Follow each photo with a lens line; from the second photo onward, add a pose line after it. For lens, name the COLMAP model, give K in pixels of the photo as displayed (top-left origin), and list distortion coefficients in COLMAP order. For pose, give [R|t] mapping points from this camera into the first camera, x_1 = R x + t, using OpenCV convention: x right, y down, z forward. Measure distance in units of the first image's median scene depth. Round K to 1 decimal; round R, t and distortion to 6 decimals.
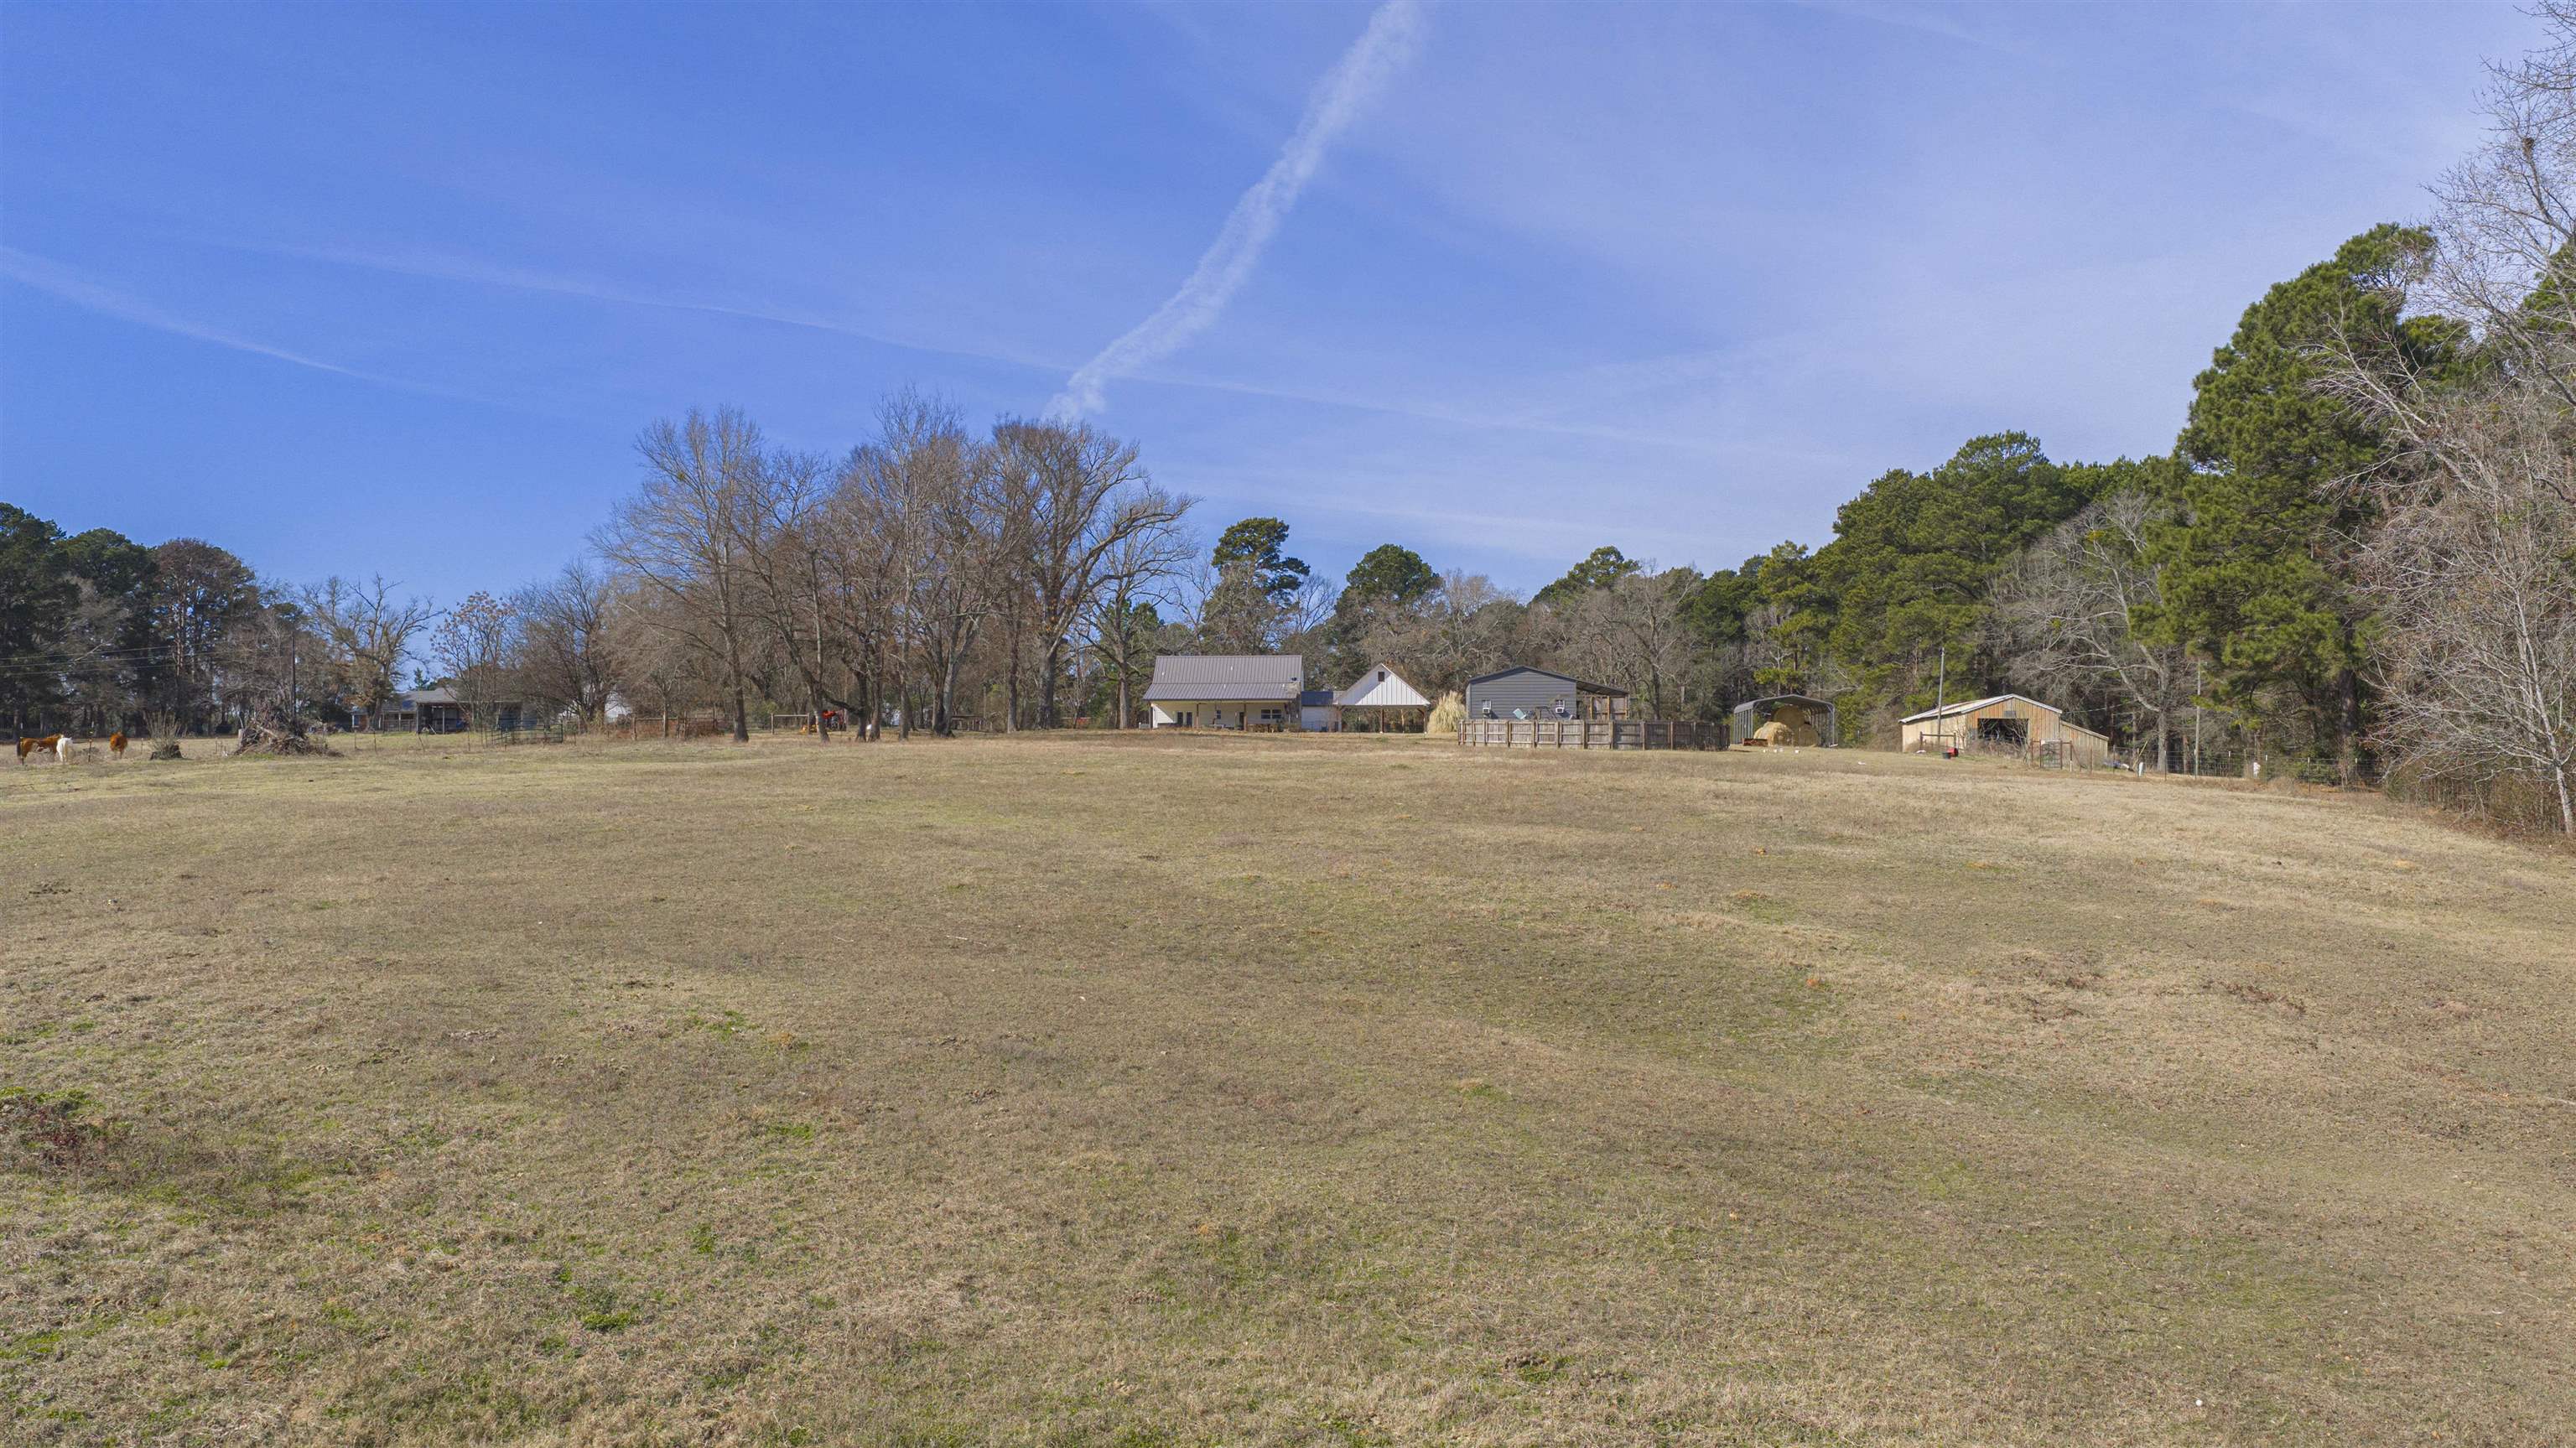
lens RADIAL K [[2125.0, 0, 1288.0], [0, 2125.0, 724.0], [0, 0, 1]] dist [0.033528, -0.069264]
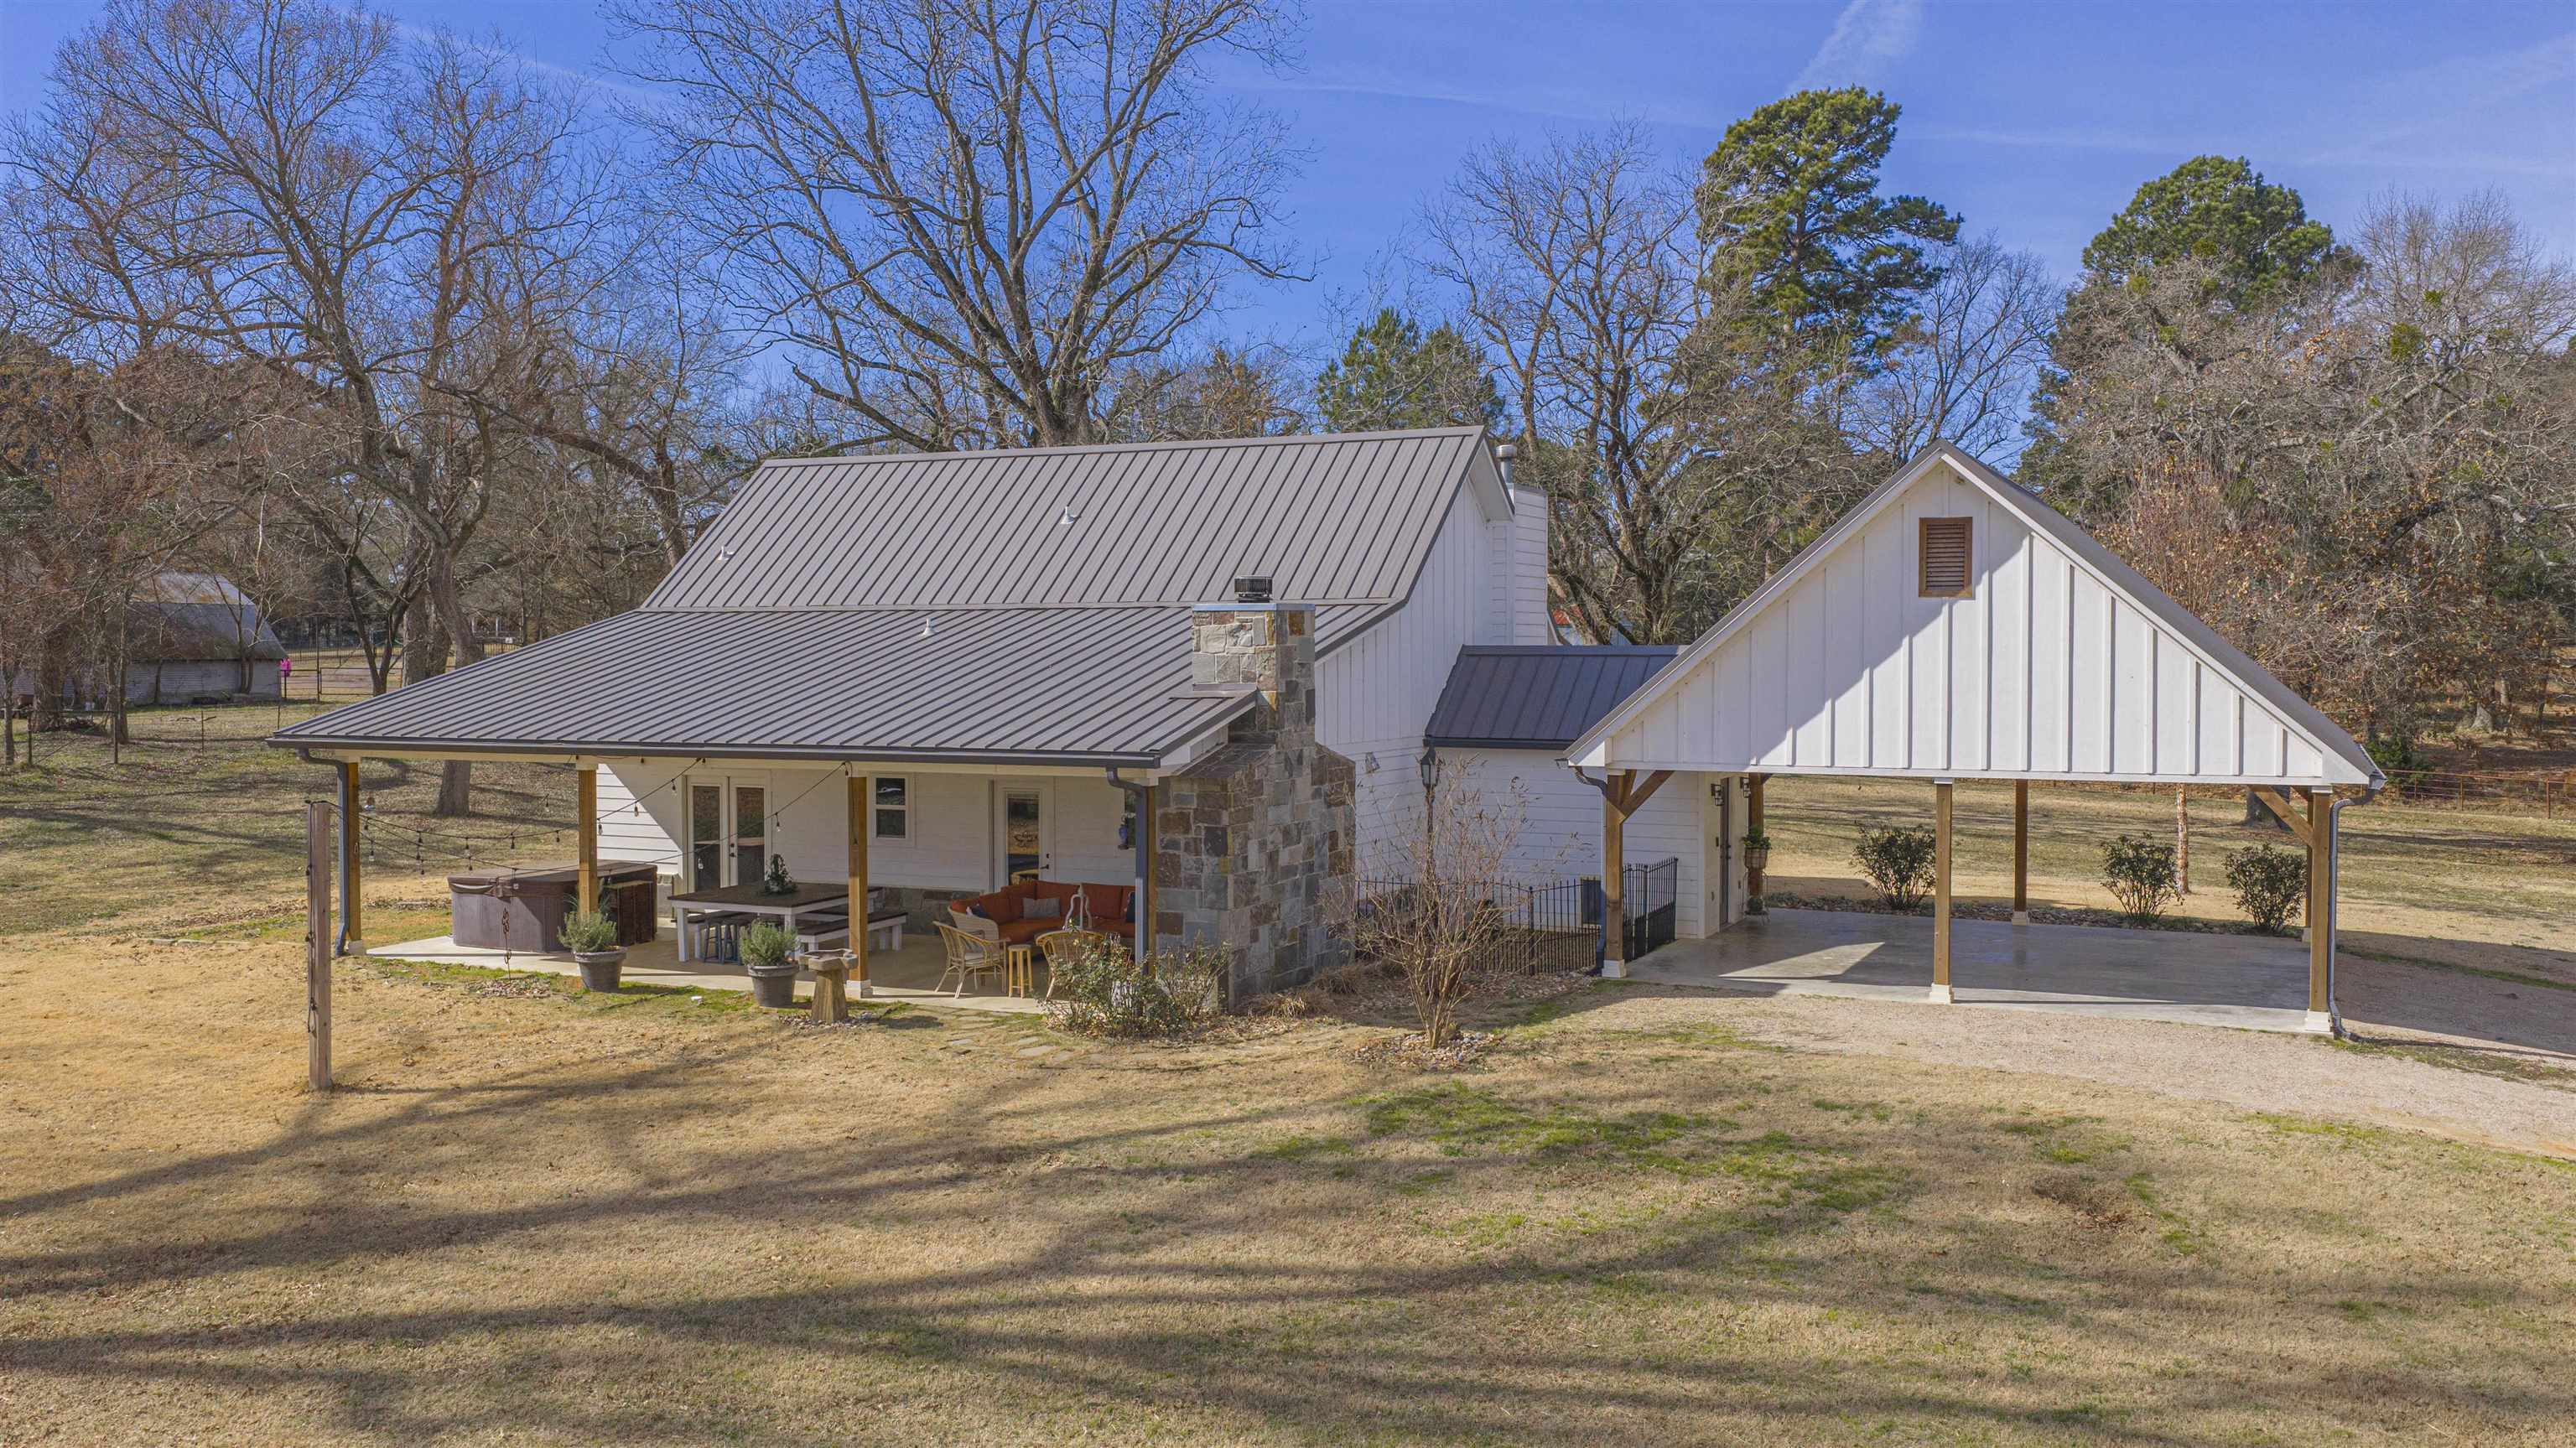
lens RADIAL K [[2125.0, 0, 1288.0], [0, 2125.0, 724.0], [0, 0, 1]] dist [0.033528, -0.069264]
pose [[0.929198, 0.013479, -0.369336, 0.039174], [0.013557, 0.997419, 0.070510, -0.015710], [0.369333, -0.070525, 0.926617, 0.621217]]
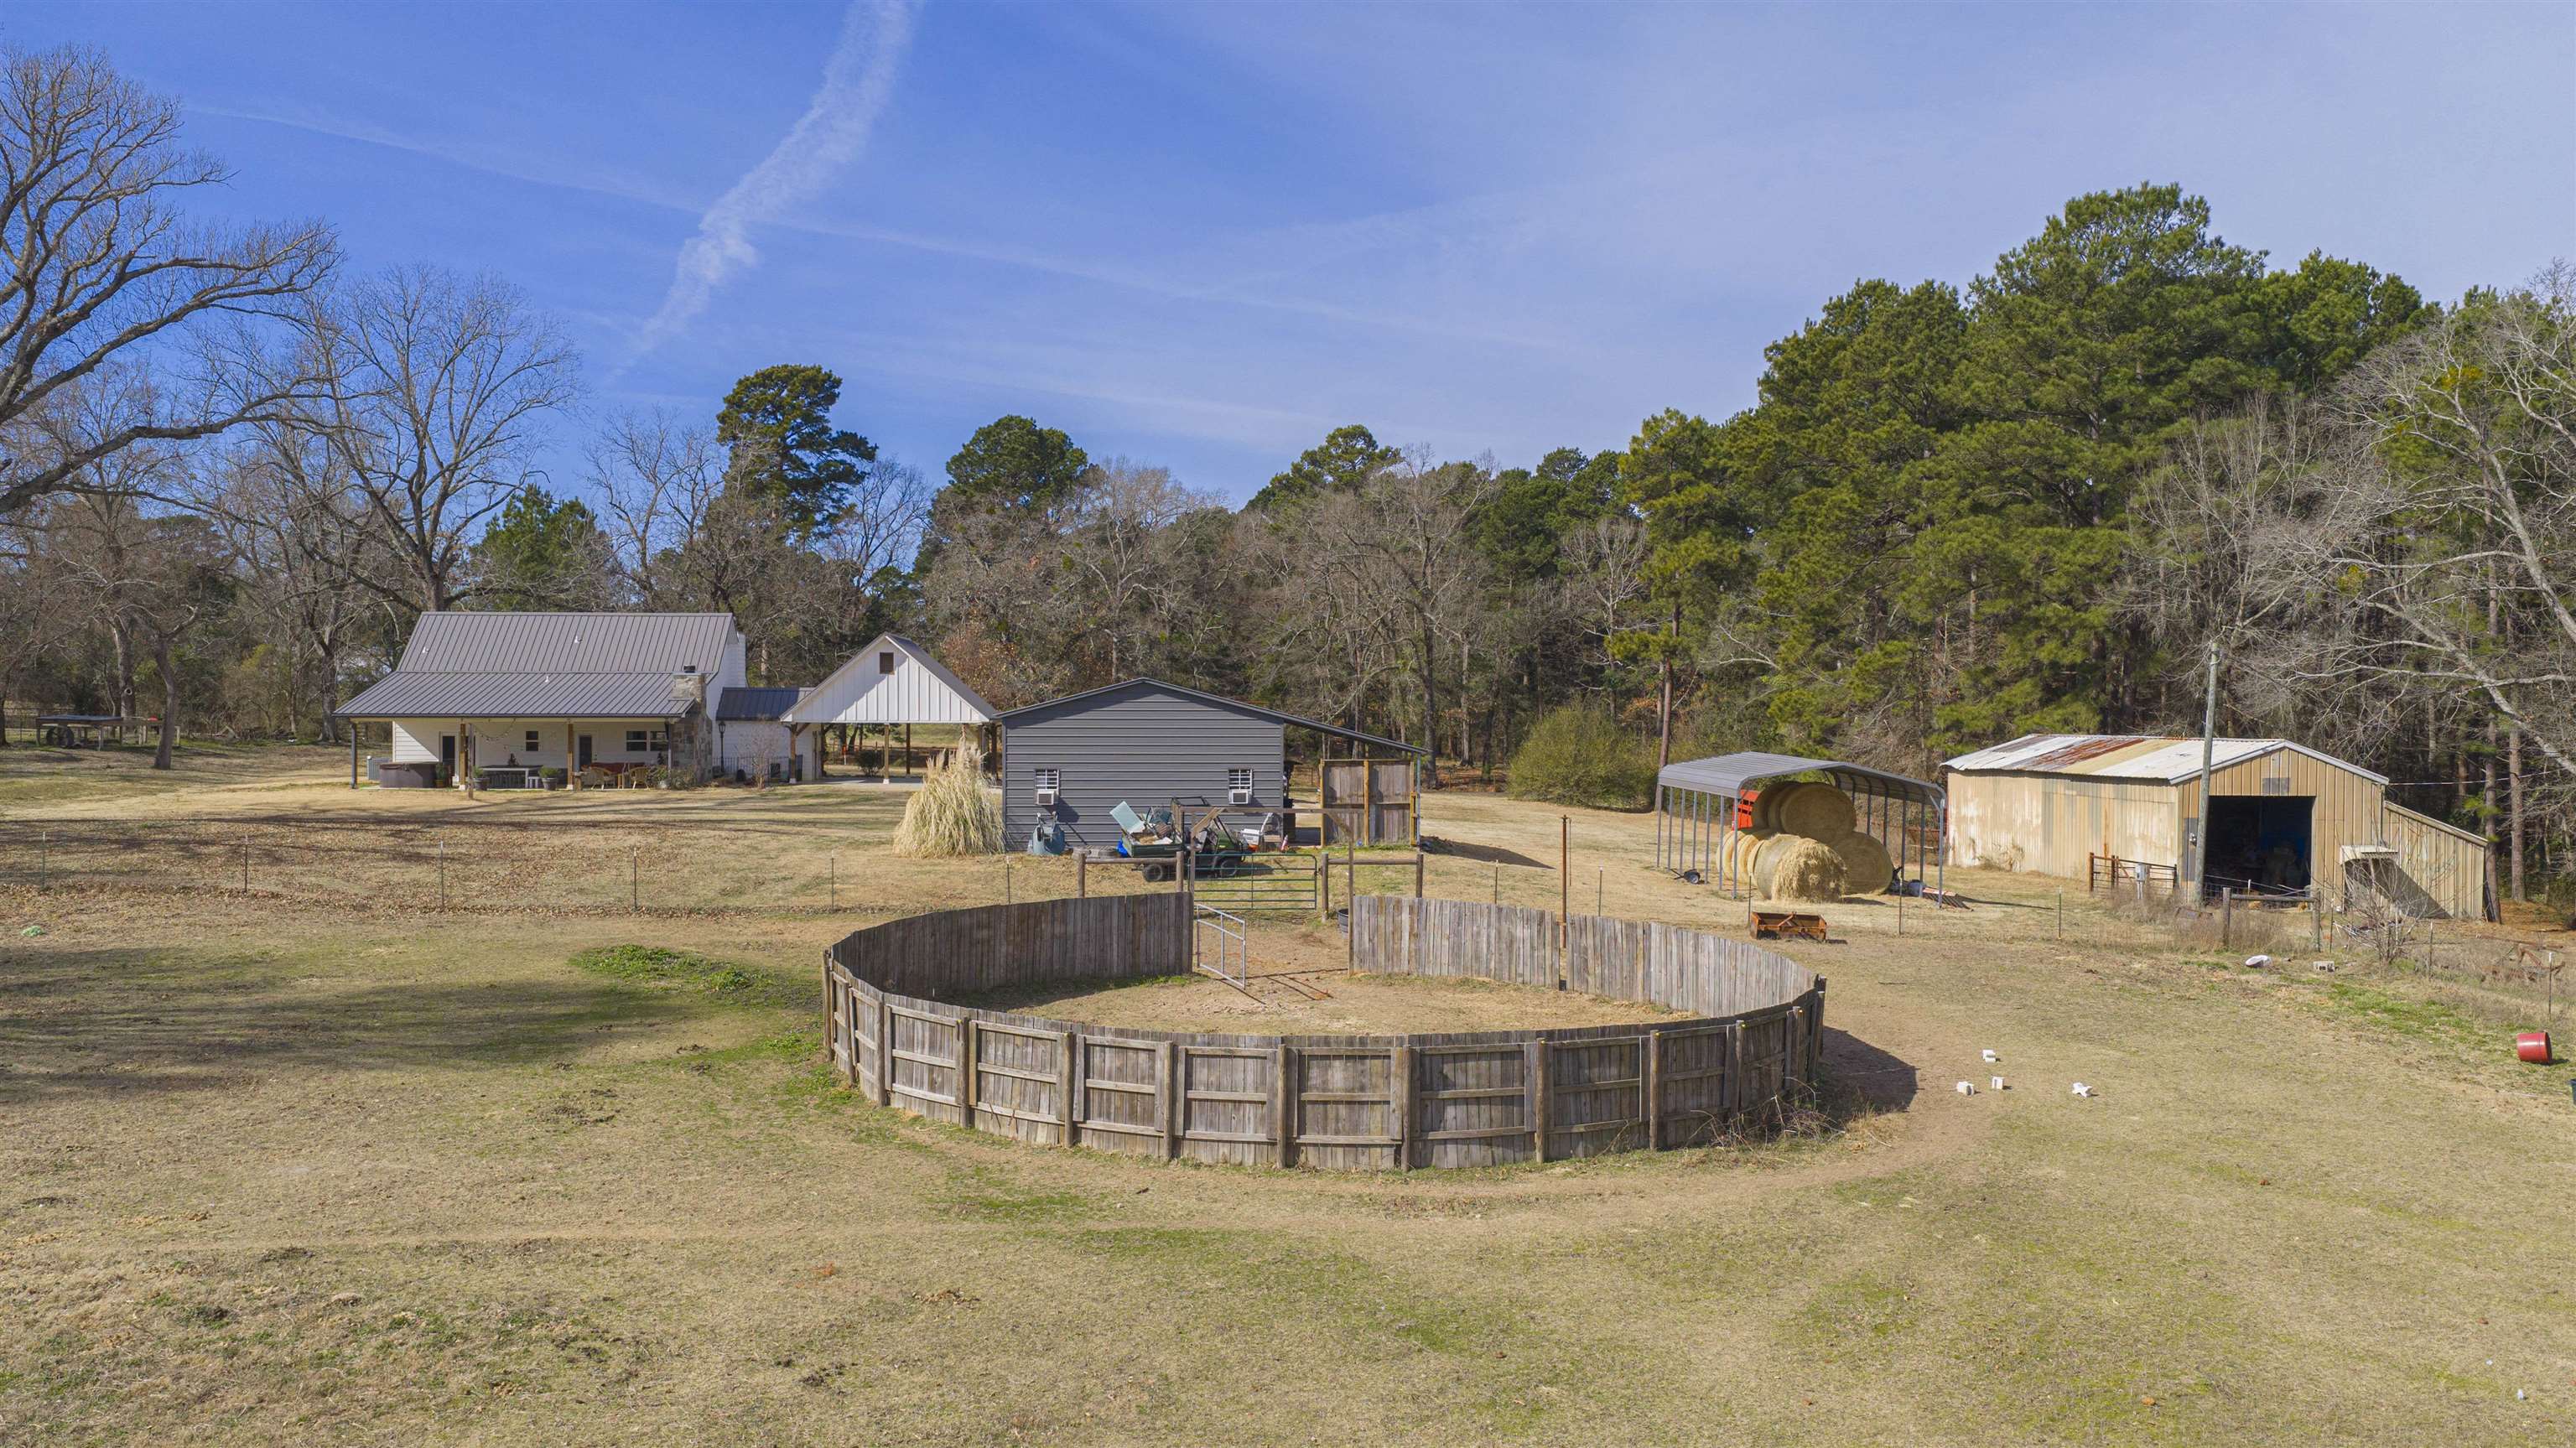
lens RADIAL K [[2125.0, 0, 1288.0], [0, 2125.0, 724.0], [0, 0, 1]] dist [0.033528, -0.069264]
pose [[0.992425, 0.002497, 0.122824, 0.053457], [-0.007860, 0.999035, 0.043204, -0.021492], [-0.122598, -0.043842, 0.991488, 0.371376]]
